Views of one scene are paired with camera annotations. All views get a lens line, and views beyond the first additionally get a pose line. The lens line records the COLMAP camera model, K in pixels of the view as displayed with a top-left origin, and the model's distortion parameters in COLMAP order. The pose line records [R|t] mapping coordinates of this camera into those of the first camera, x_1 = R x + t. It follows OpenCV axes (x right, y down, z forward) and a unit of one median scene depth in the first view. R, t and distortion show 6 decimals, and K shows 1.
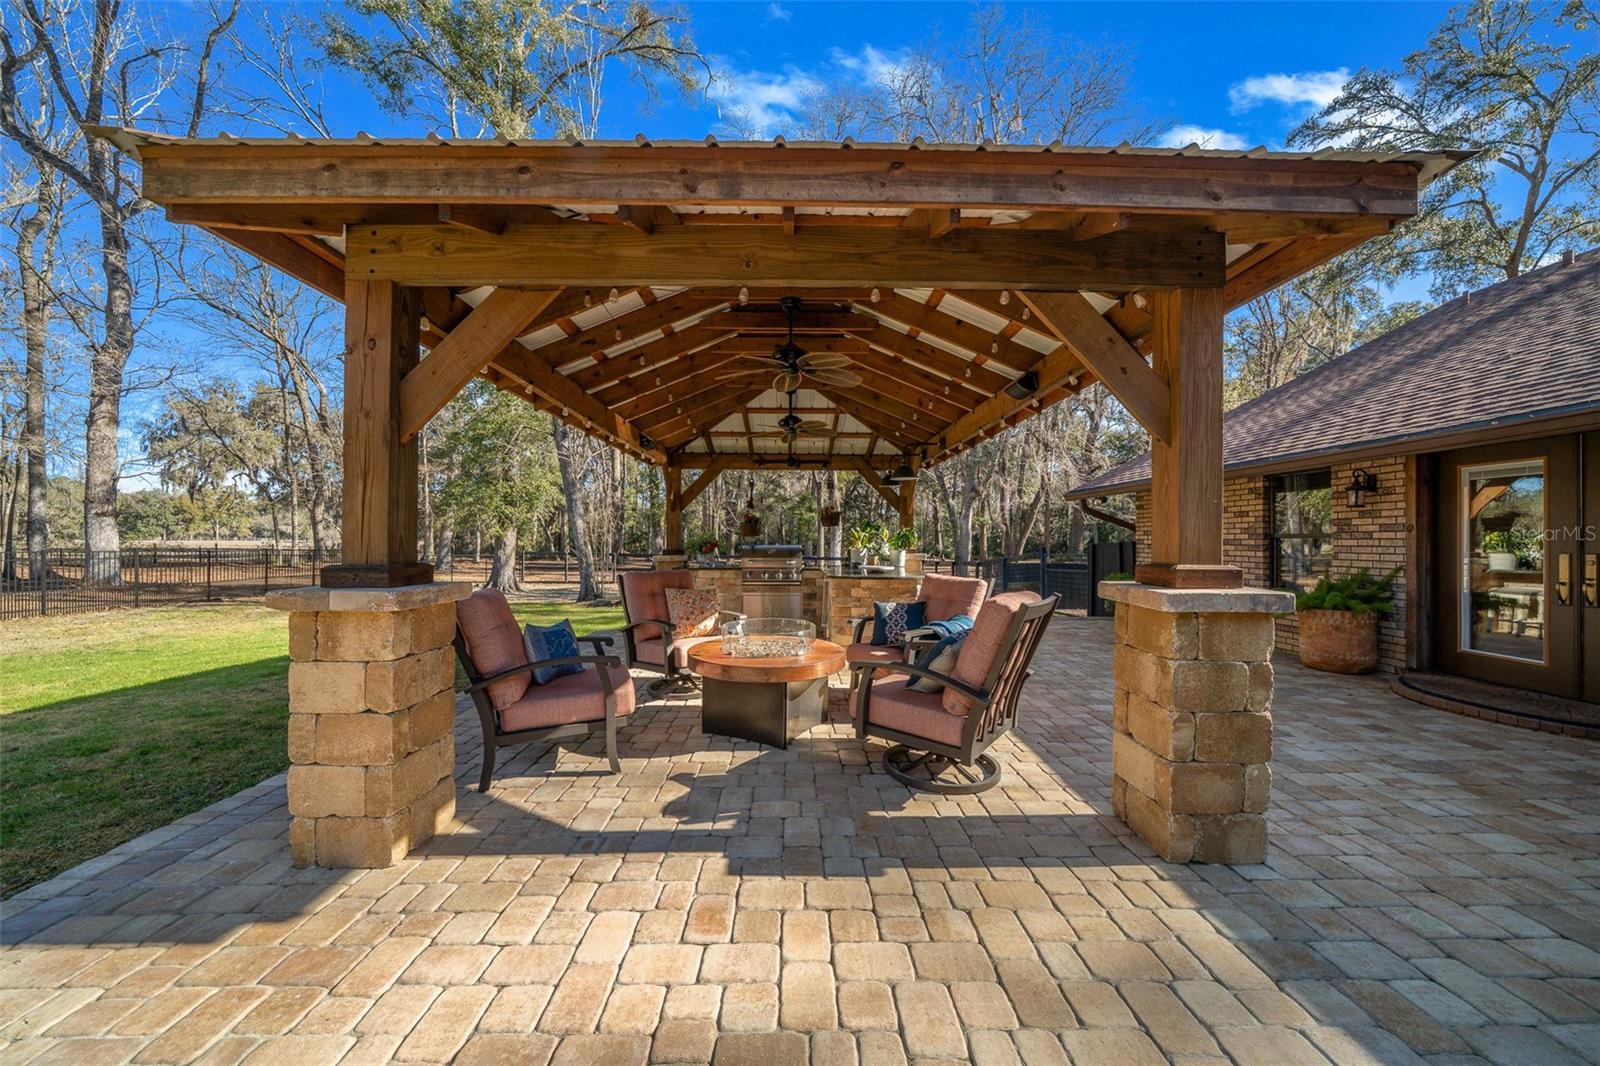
lens RADIAL K [[558.7, 0, 802.6], [0, 558.7, 534.2], [0, 0, 1]] dist [-0.003391, 0.000020]
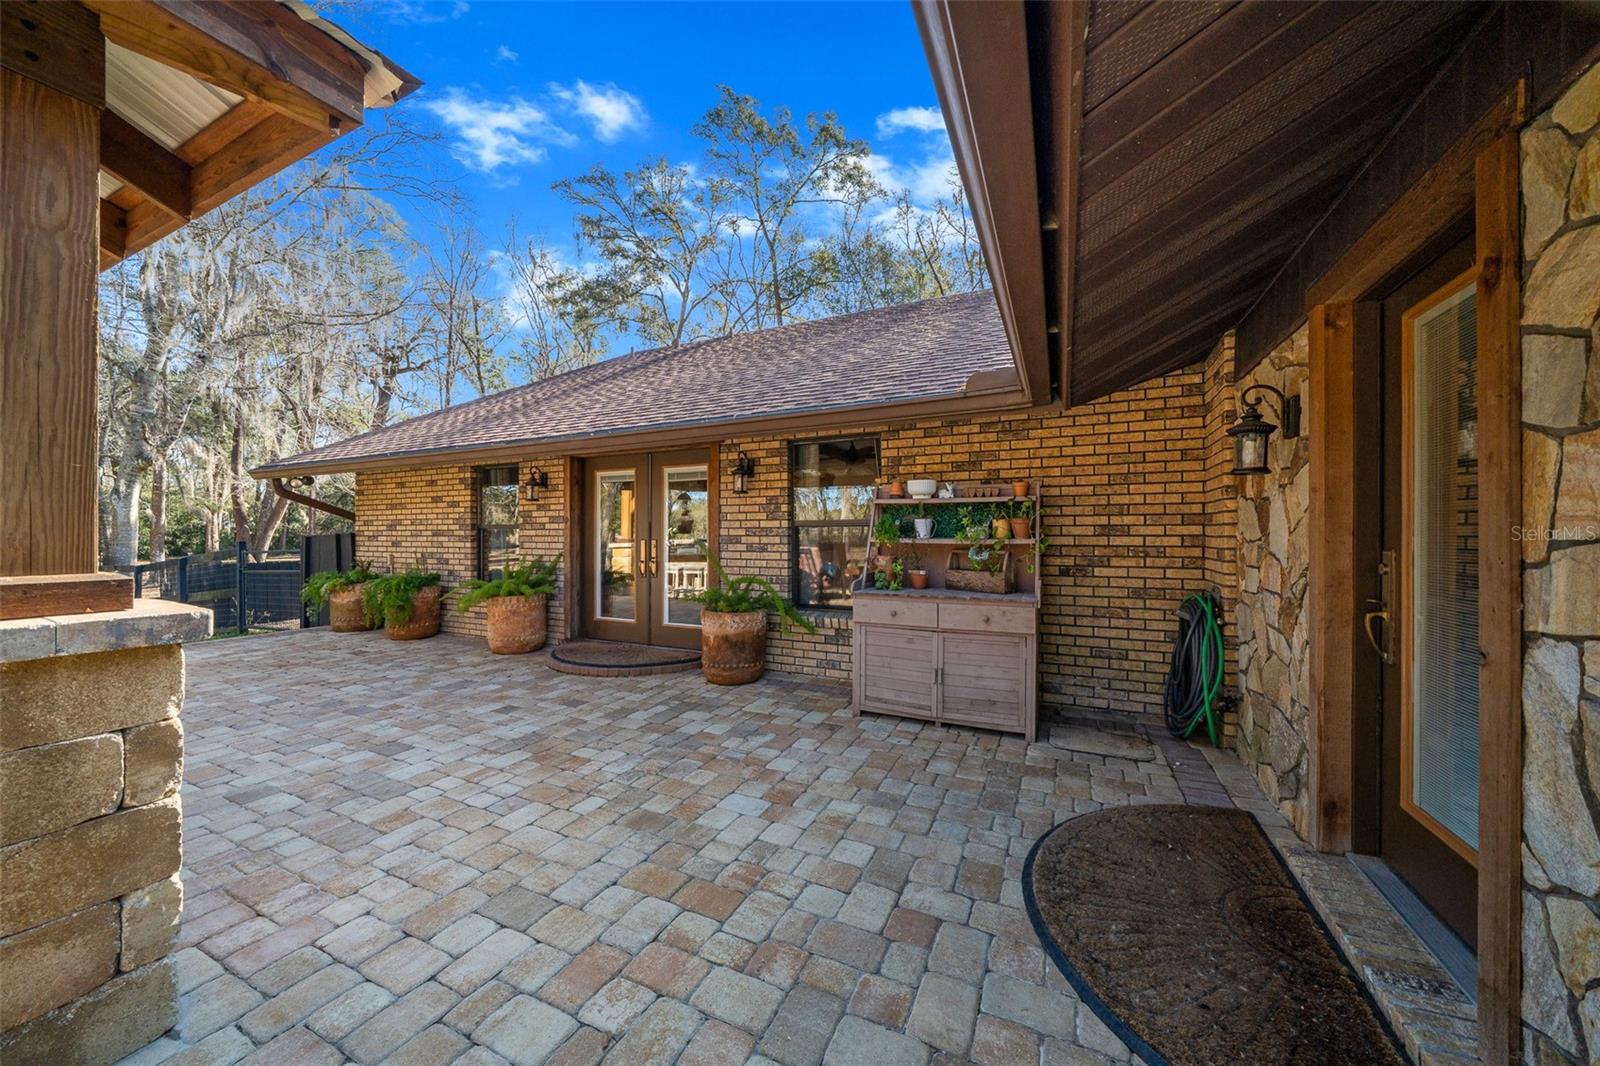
lens RADIAL K [[558.7, 0, 800.2], [0, 558.7, 533.8], [0, 0, 1]] dist [-0.003391, 0.000020]
pose [[0.447456, -0.008535, 0.894265, 0.245006], [-0.005341, 0.999911, 0.012215, 0.000811], [-0.894290, -0.010242, 0.447371, 0.026269]]
